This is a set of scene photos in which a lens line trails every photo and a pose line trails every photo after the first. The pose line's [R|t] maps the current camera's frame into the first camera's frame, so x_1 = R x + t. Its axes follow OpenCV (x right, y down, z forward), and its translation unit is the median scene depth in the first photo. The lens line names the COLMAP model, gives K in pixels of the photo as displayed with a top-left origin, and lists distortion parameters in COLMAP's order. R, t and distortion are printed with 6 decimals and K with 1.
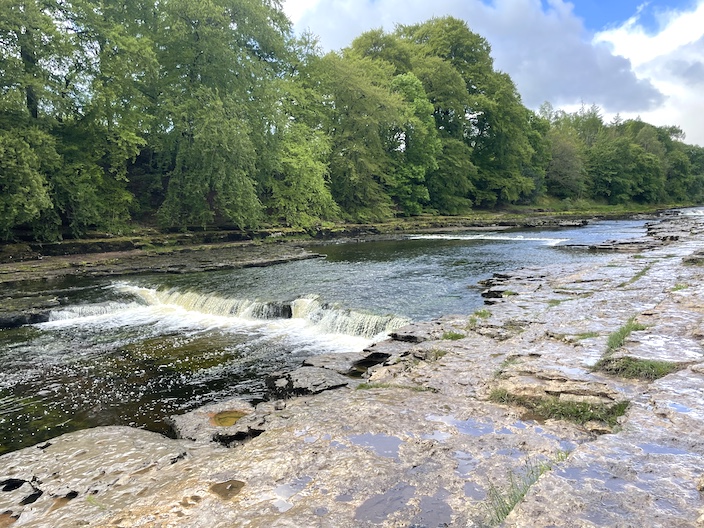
lens RADIAL K [[527.4, 0, 354.0], [0, 527.4, 263.0], [0, 0, 1]] dist [0.061152, -0.074977]
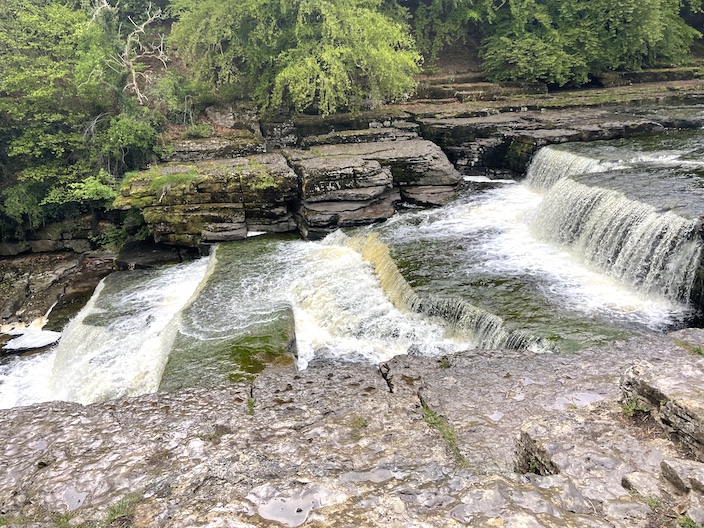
lens RADIAL K [[527.4, 0, 355.1], [0, 527.4, 265.7], [0, 0, 1]] dist [0.061152, -0.074977]
pose [[0.773390, 0.199098, -0.601854, -0.084965], [-0.025187, 0.958301, 0.284648, 0.017992], [0.633430, -0.204985, 0.746156, -0.122032]]
